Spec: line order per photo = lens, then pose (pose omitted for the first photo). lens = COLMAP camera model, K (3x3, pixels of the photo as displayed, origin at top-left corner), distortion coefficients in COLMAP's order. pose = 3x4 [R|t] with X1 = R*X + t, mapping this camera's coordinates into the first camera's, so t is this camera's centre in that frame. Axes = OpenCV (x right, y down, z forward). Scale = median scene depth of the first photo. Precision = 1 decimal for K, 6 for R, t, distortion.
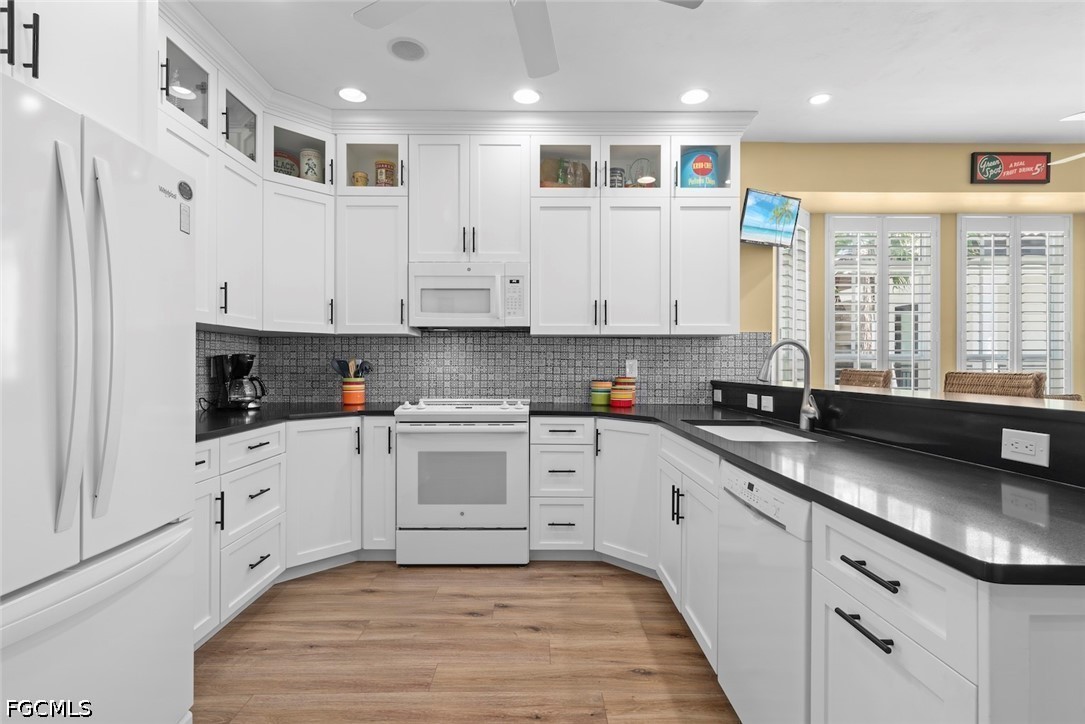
lens RADIAL K [[519.7, 0, 537.7], [0, 519.7, 364.8], [0, 0, 1]] dist [0.006365, 0.000822]
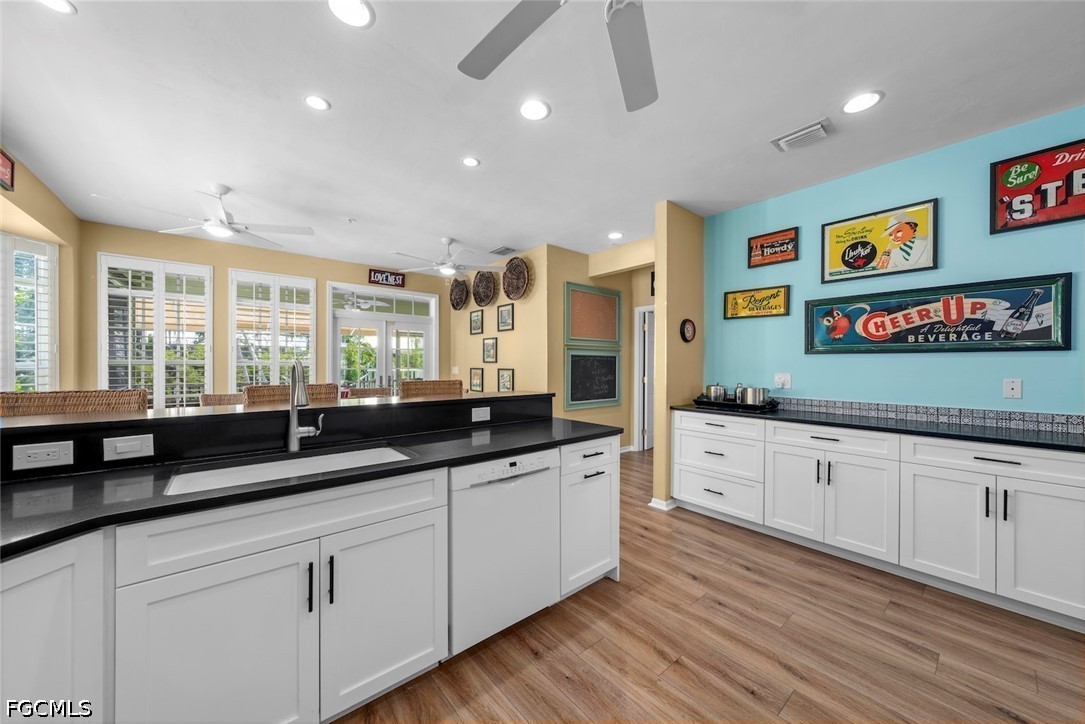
lens RADIAL K [[392.9, 0, 537.1], [0, 392.9, 362.2], [0, 0, 1]] dist [-0.001310, 0.000074]
pose [[-0.632757, -0.003930, 0.774341, -0.269043], [-0.006054, 0.999982, 0.000128, -0.036929], [-0.774327, -0.004607, -0.632769, 0.822878]]
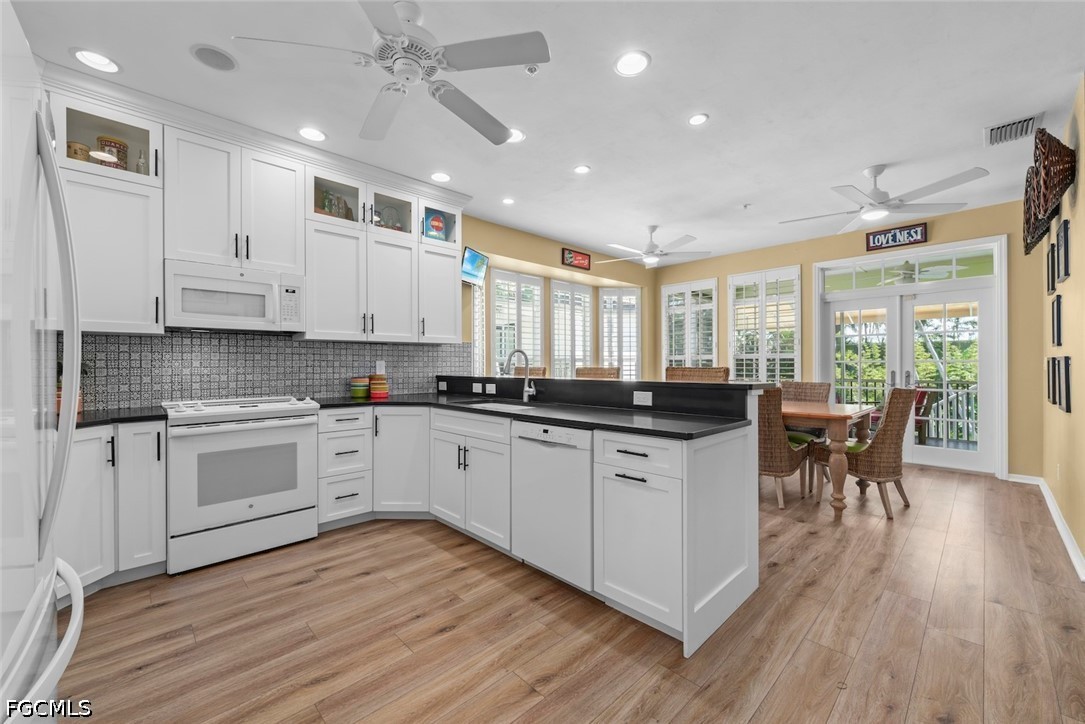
lens RADIAL K [[425.4, 0, 533.3], [0, 425.4, 363.7], [0, 0, 1]] dist [-0.000104, 0.000116]
pose [[0.735498, -0.005344, 0.677506, -0.303529], [0.006380, 0.999979, 0.000961, -0.001525], [-0.677497, 0.003615, 0.735517, -0.029774]]
